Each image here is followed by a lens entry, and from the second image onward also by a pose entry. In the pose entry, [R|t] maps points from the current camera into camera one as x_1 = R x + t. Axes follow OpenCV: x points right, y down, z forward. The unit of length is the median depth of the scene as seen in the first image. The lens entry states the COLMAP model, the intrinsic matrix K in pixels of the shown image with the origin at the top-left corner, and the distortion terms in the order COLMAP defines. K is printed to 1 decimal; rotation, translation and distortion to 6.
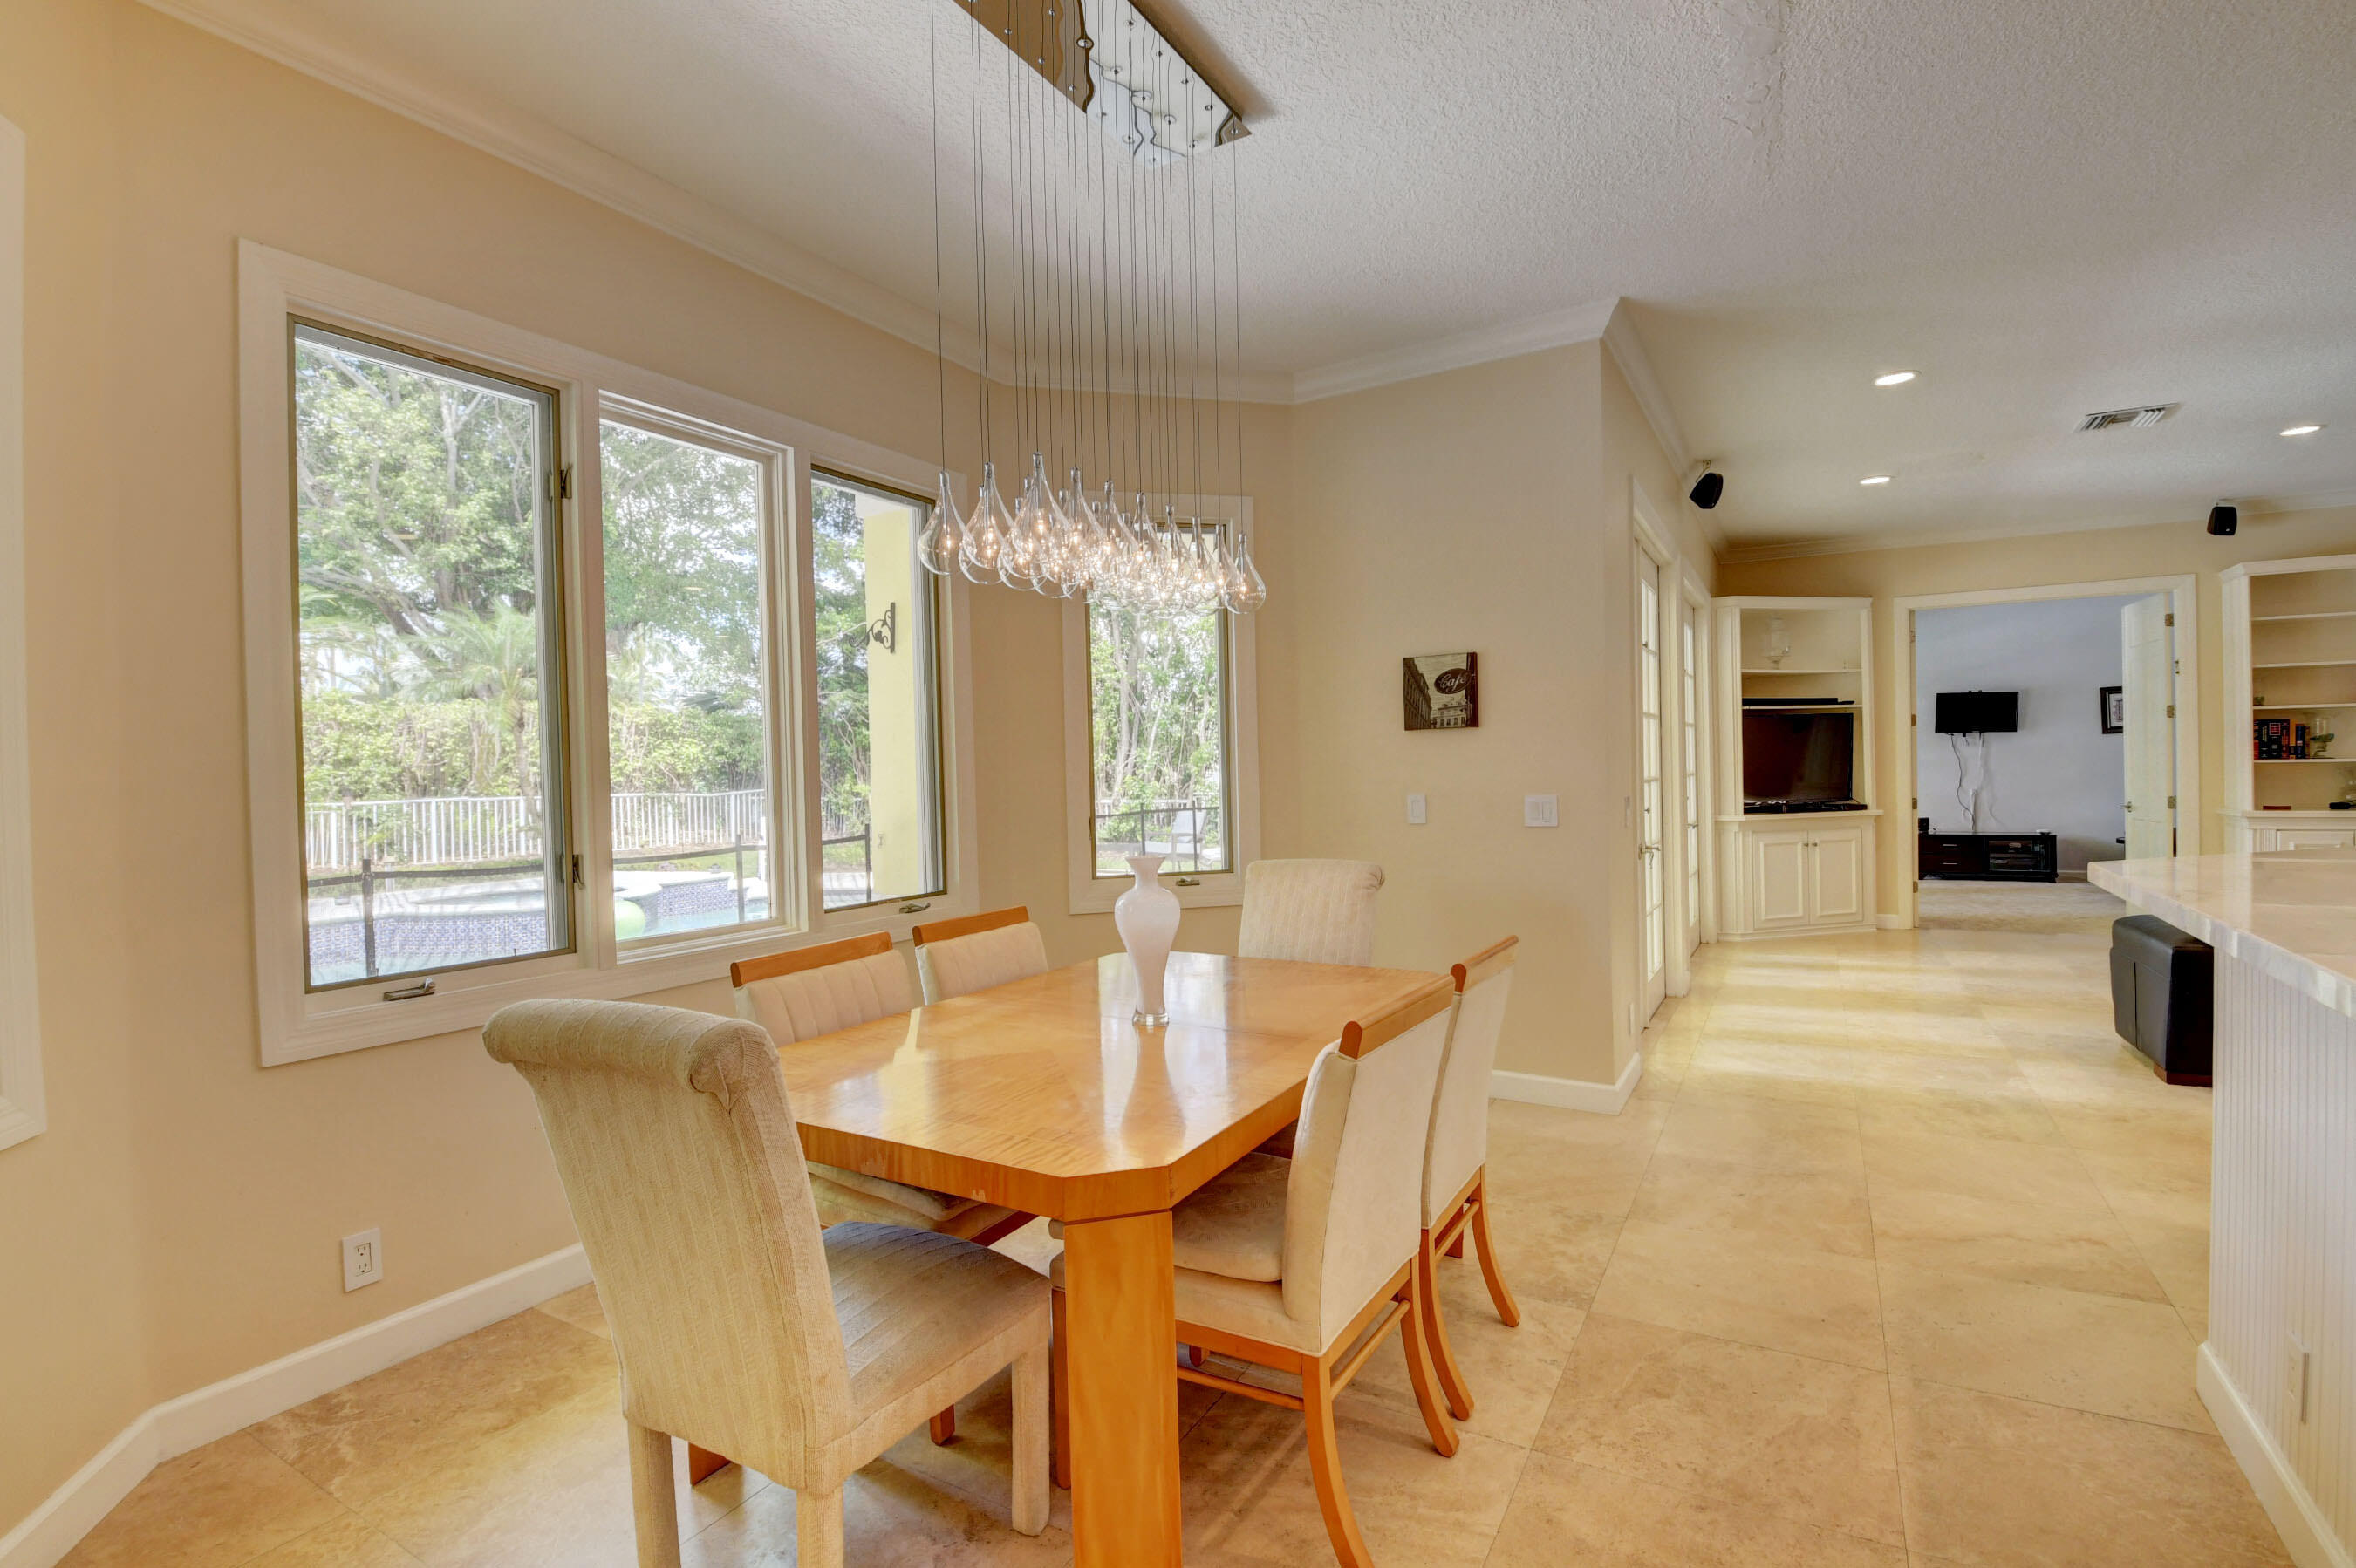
lens RADIAL K [[1082.5, 0, 1172.2], [0, 1082.5, 783.0], [0, 0, 1]] dist [-0.000564, -0.016298]
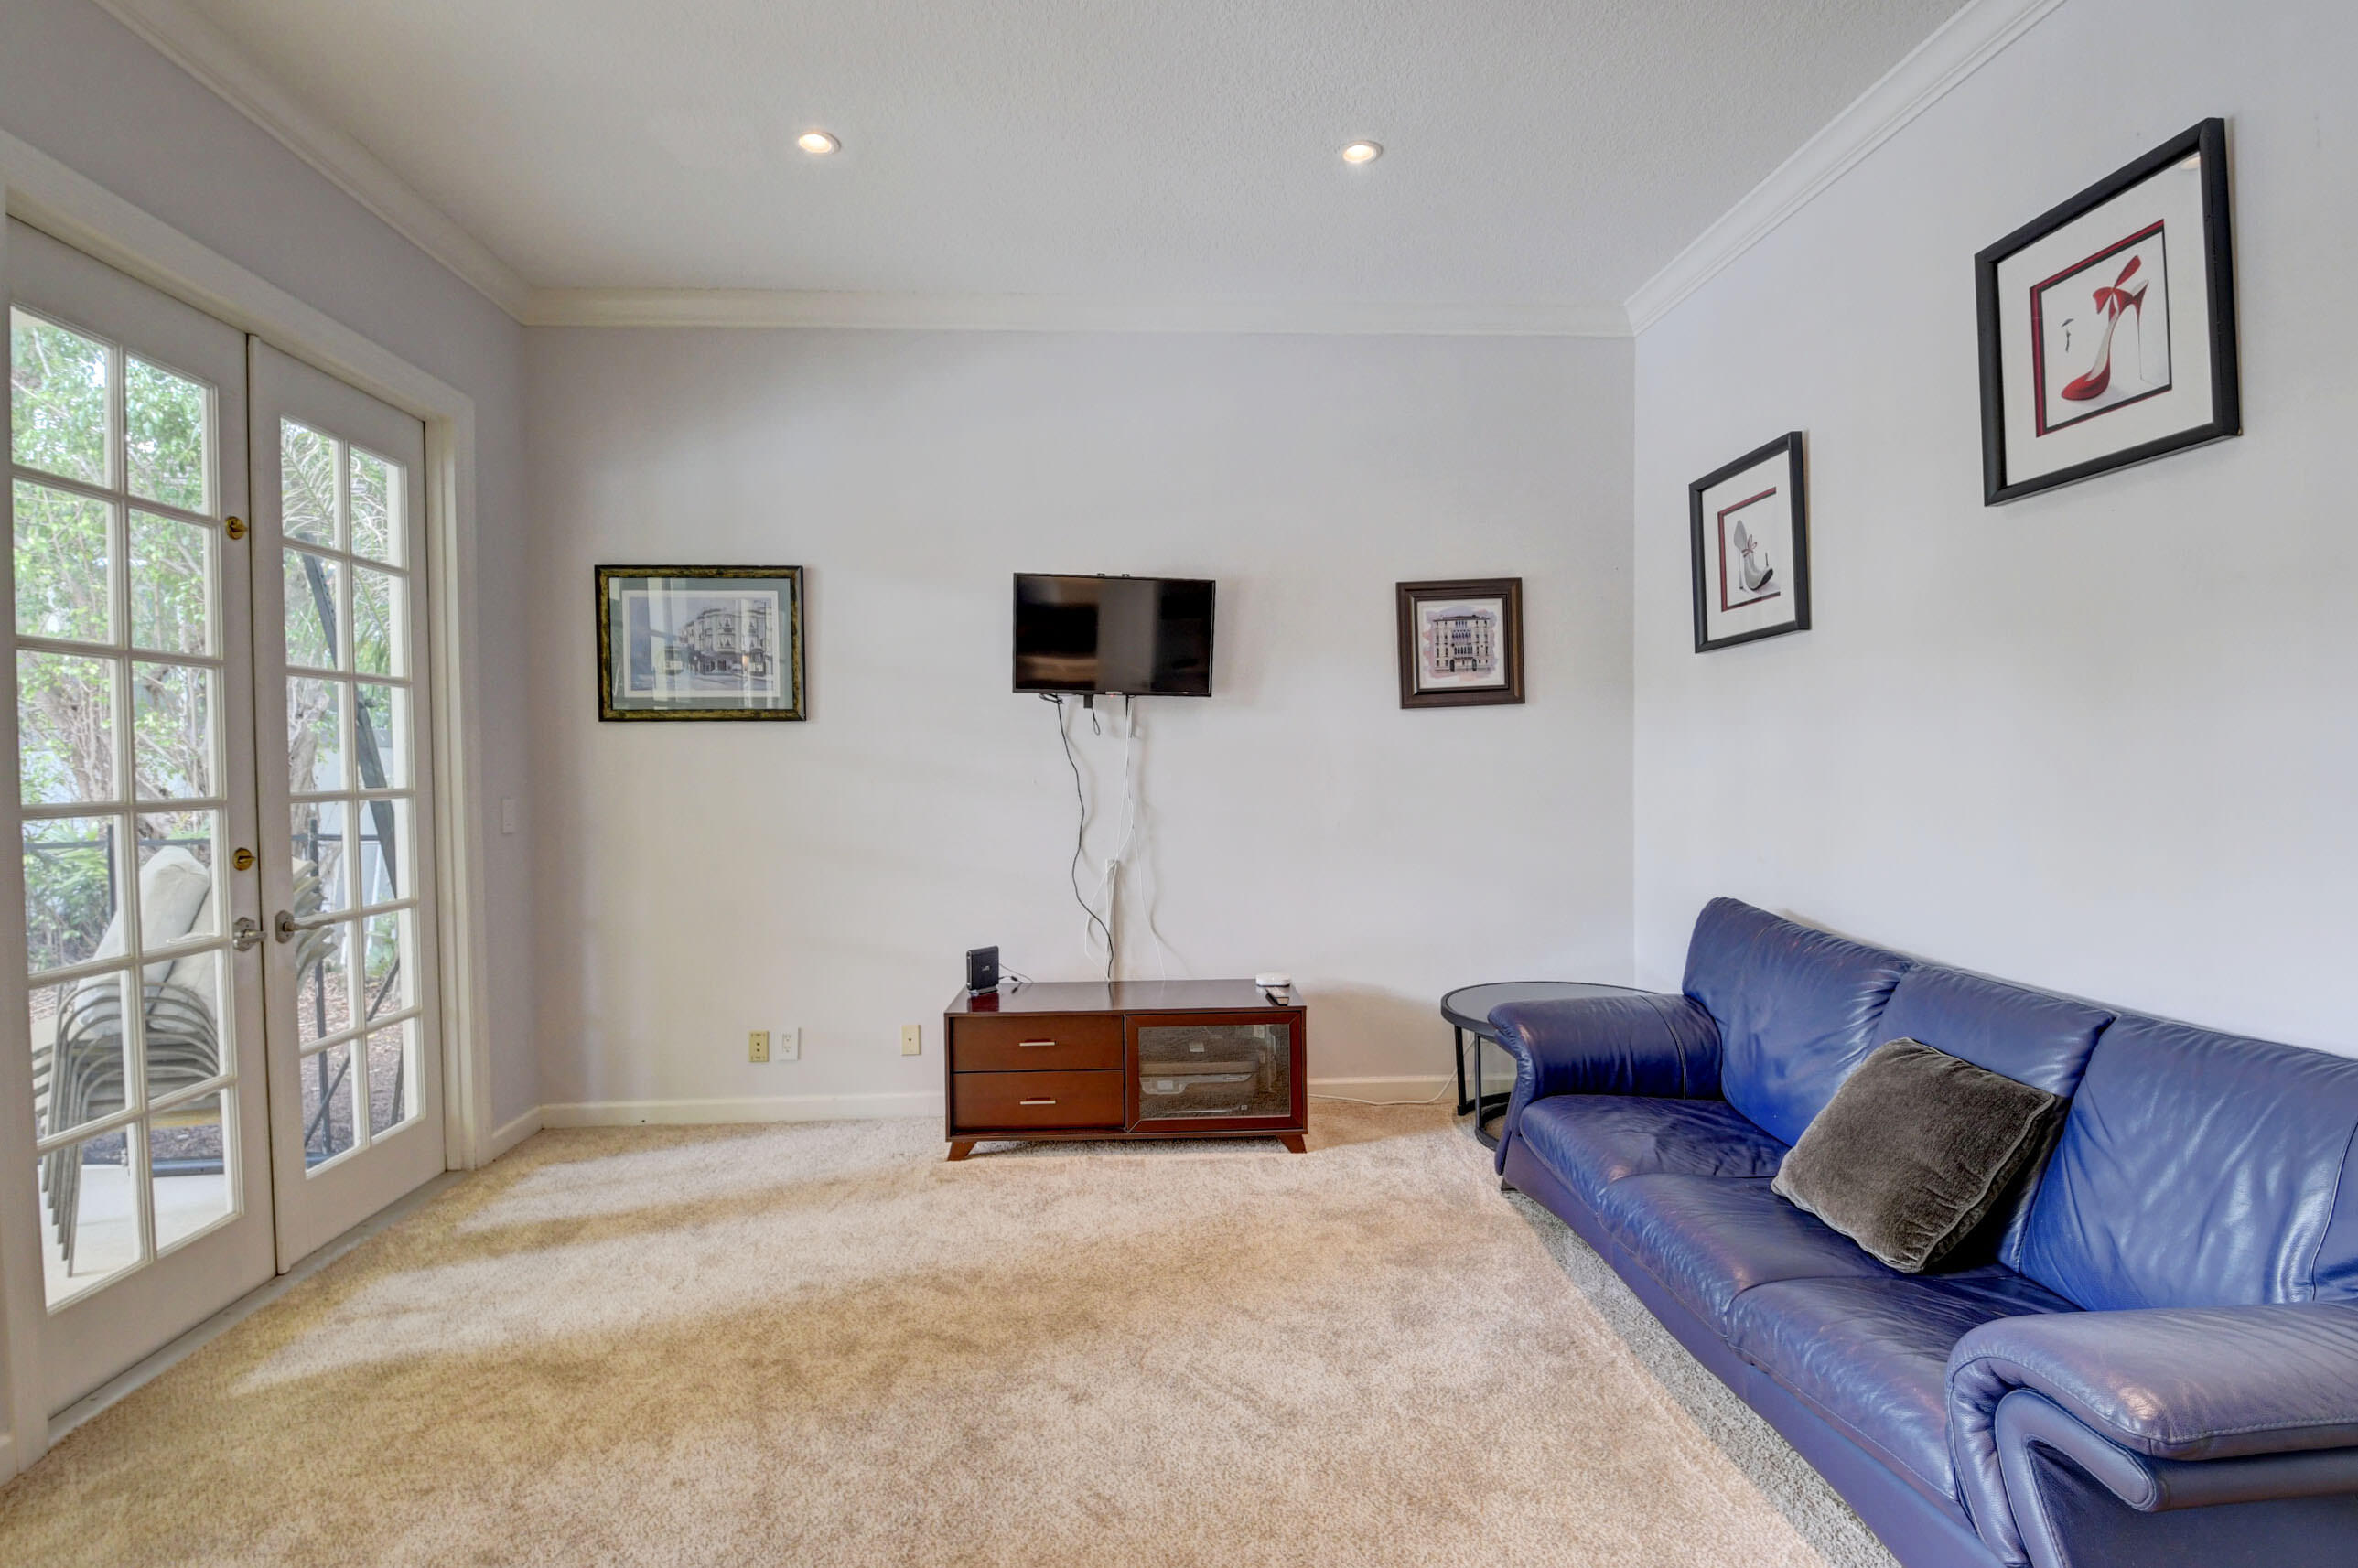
lens RADIAL K [[1085.8, 0, 1179.6], [0, 1085.8, 789.7], [0, 0, 1]] dist [0.024072, -0.033953]
pose [[0.822068, 0.006604, 0.569351, 0.895155], [-0.001823, 0.999958, -0.008967, -0.021250], [-0.569386, 0.006333, 0.822046, 1.113595]]
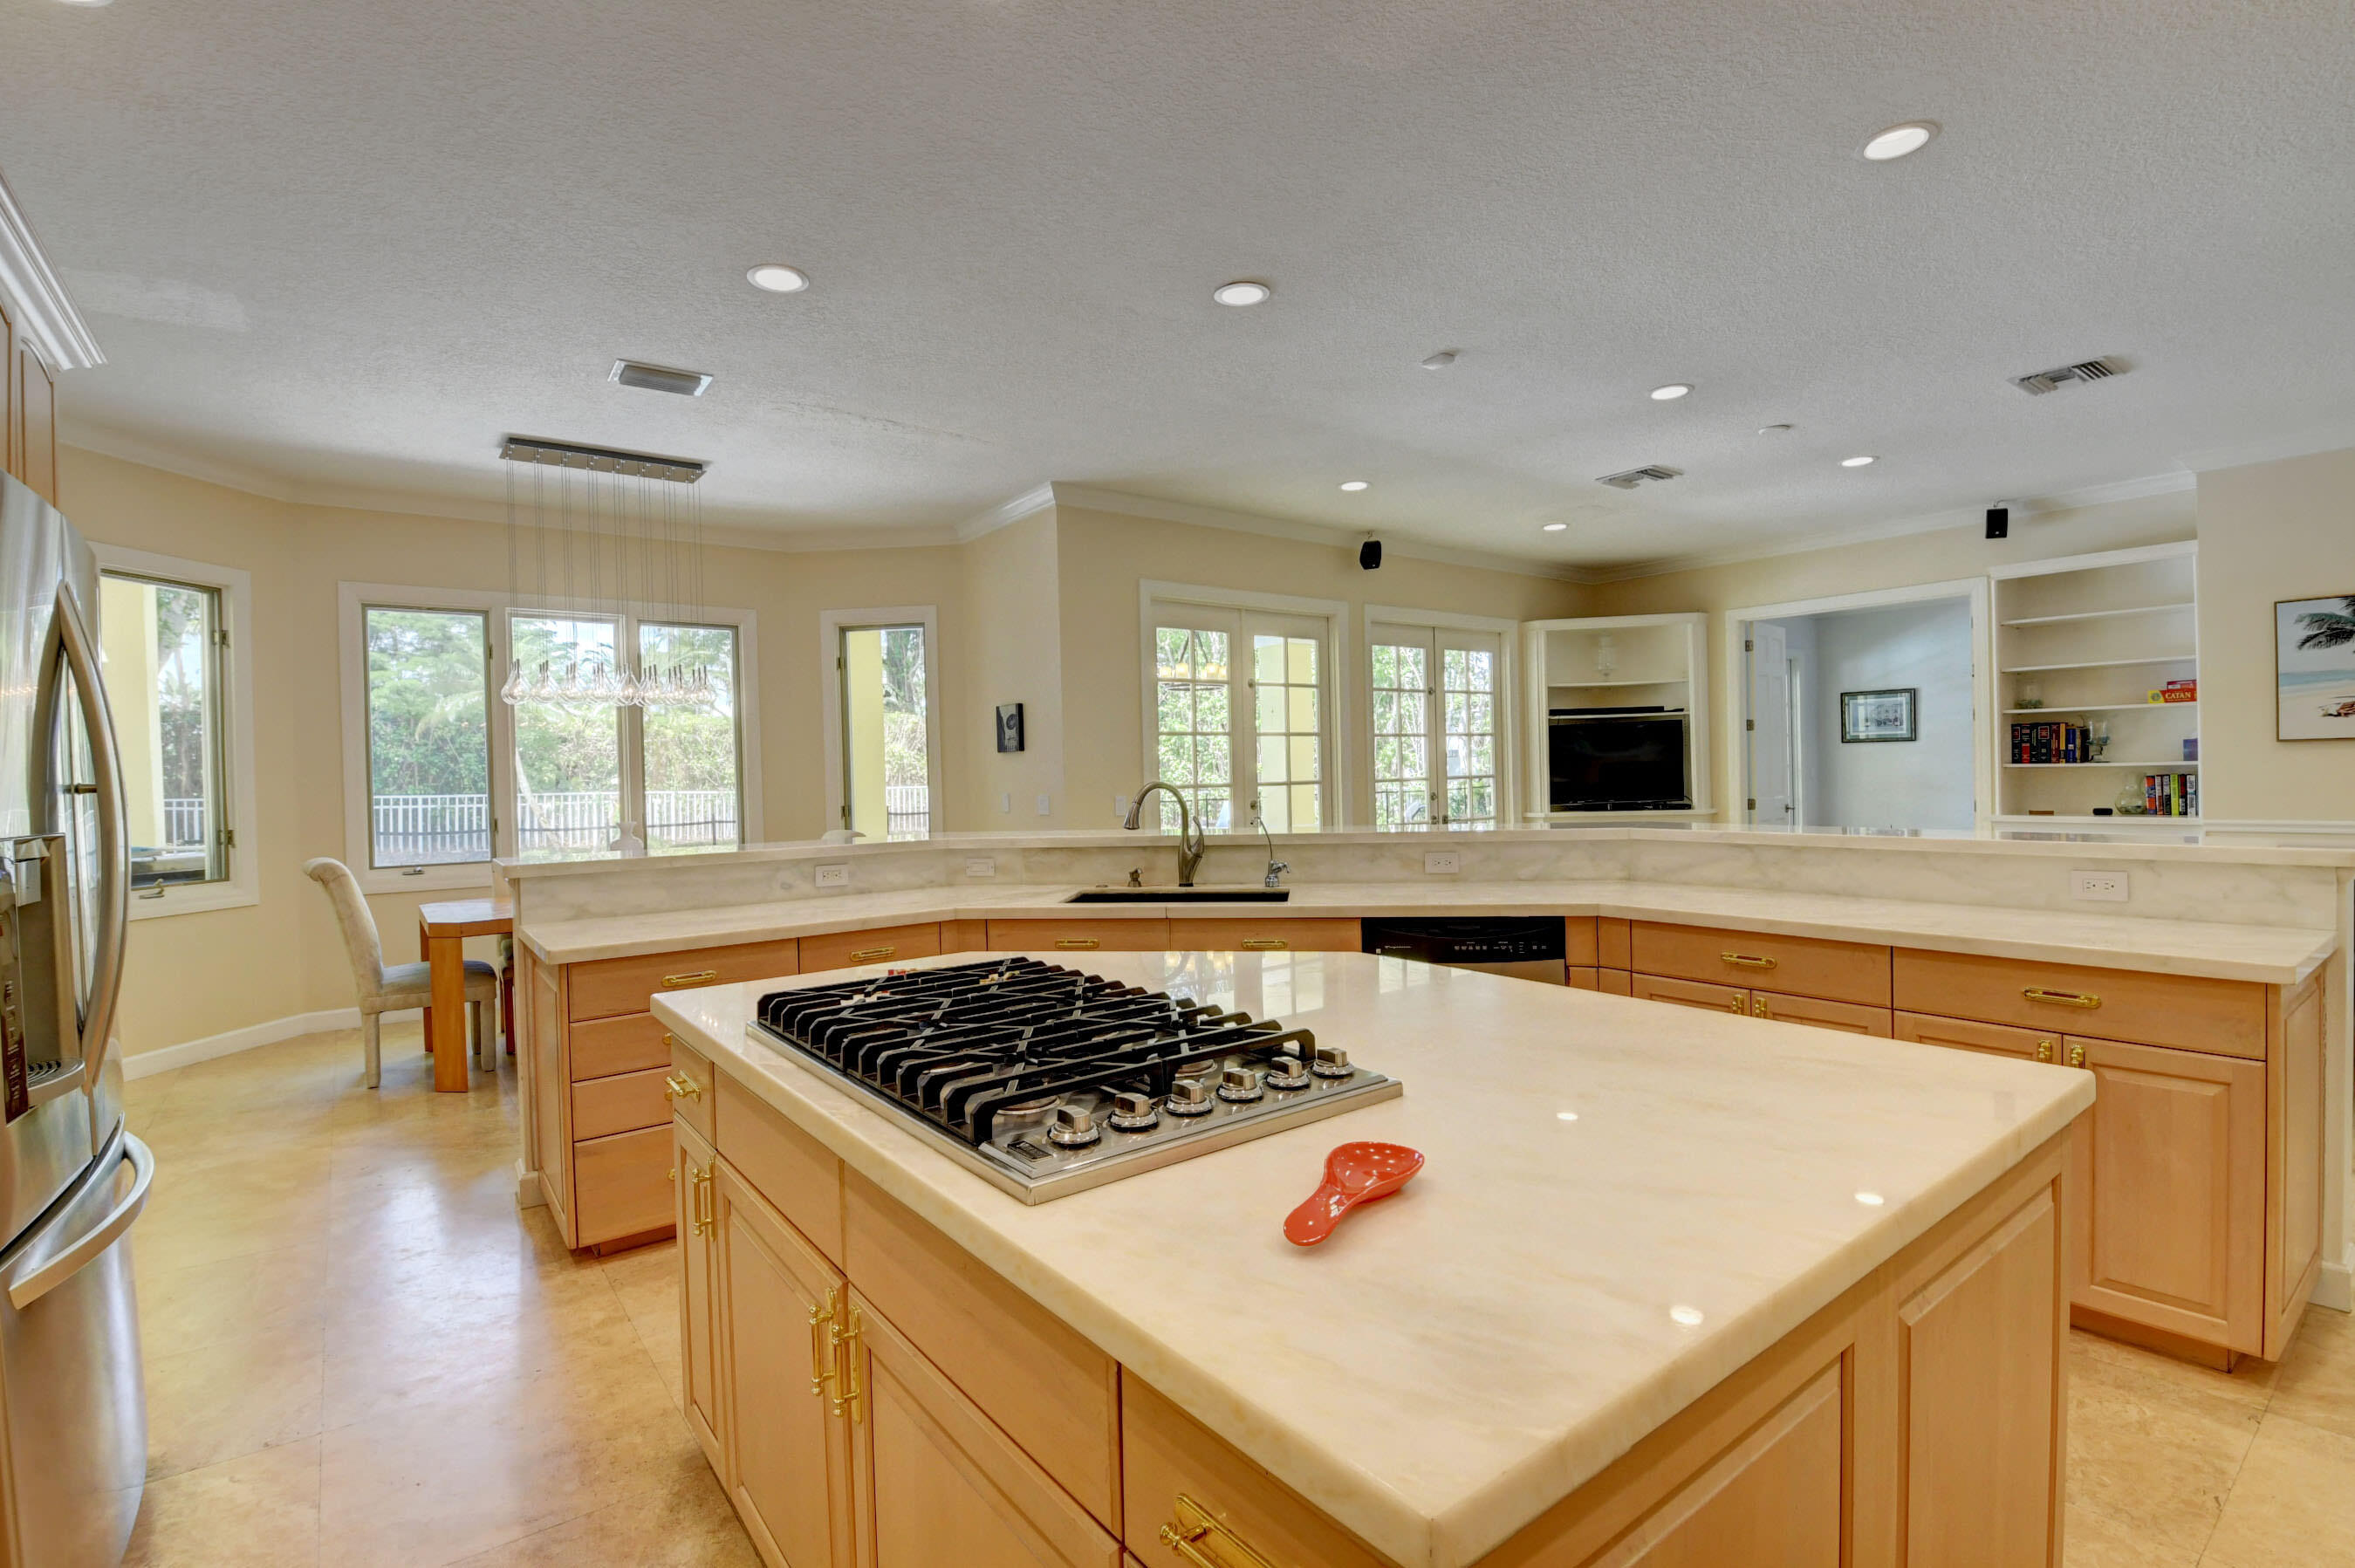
lens RADIAL K [[1084.6, 0, 1178.1], [0, 1084.6, 789.7], [0, 0, 1]] dist [0.024072, -0.033953]
pose [[0.926592, 0.006084, -0.376020, 0.638307], [-0.001231, 0.999913, 0.013146, -0.009605], [0.376067, -0.011718, 0.926518, -0.222360]]
